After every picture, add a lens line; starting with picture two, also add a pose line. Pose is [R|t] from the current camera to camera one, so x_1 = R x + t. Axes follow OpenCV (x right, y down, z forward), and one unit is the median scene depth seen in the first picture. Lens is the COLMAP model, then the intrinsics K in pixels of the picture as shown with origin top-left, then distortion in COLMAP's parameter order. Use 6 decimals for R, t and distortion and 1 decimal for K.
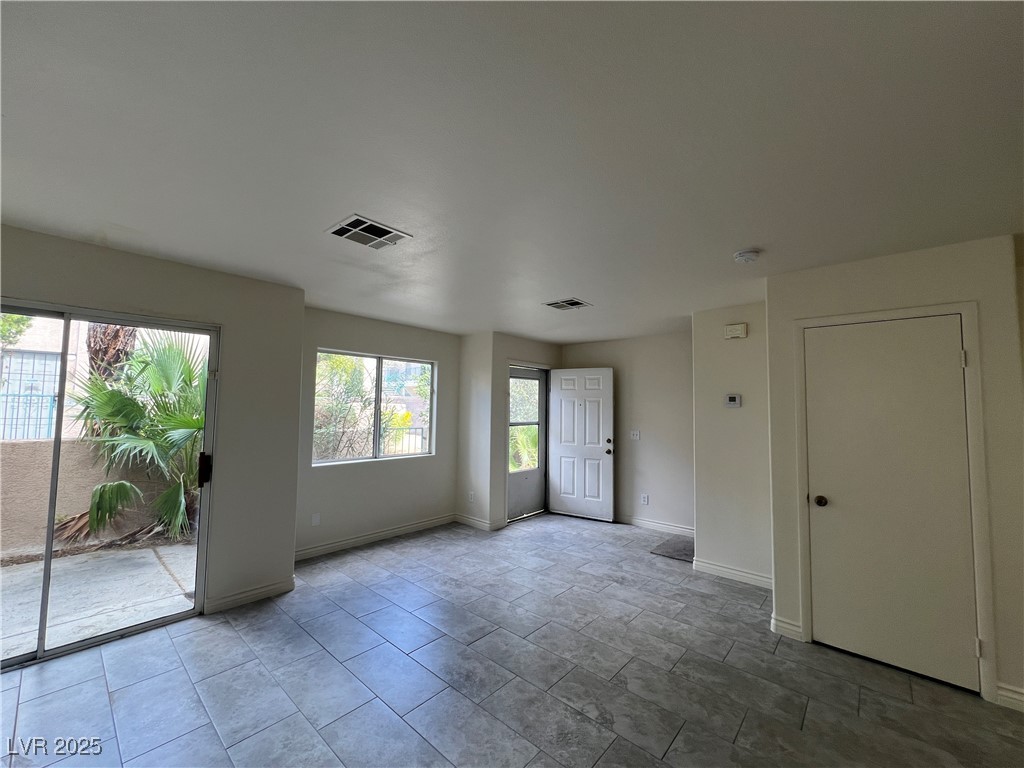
lens RADIAL K [[409.9, 0, 509.6], [0, 409.9, 382.5], [0, 0, 1]] dist [-0.001230, 0.000540]
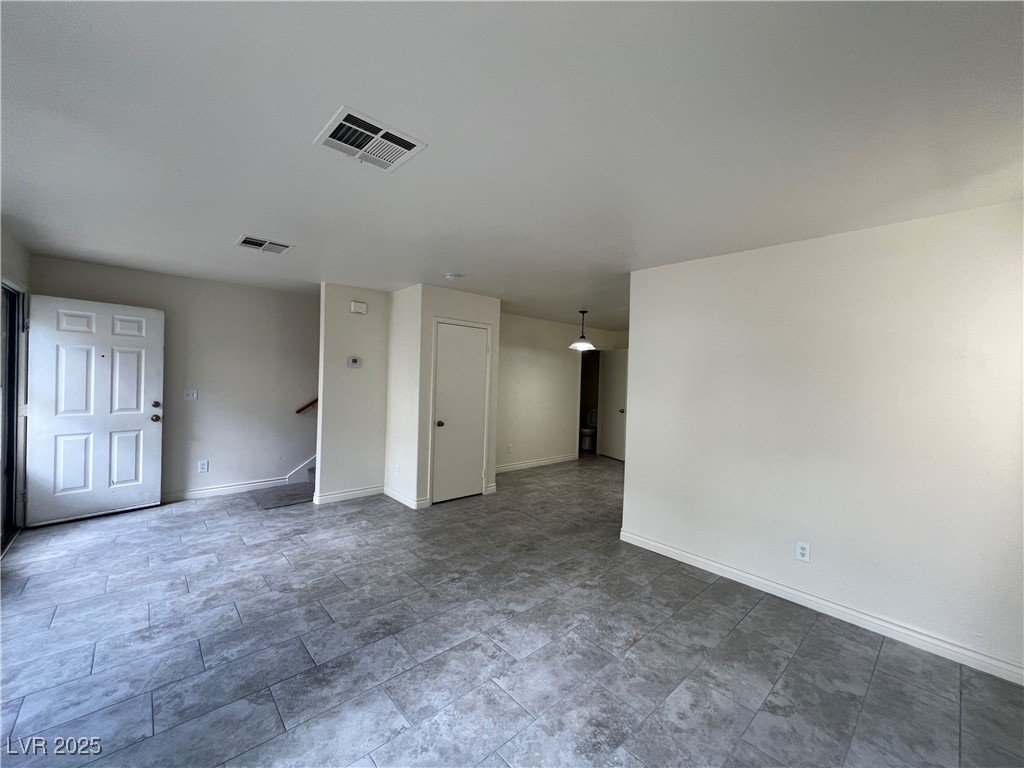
lens RADIAL K [[409.9, 0, 509.6], [0, 409.9, 382.5], [0, 0, 1]] dist [-0.001230, 0.000540]
pose [[0.106424, -0.024549, 0.994018, -0.619672], [-0.092688, 0.995097, 0.034499, 0.017087], [-0.989991, -0.095805, 0.103627, 0.354494]]
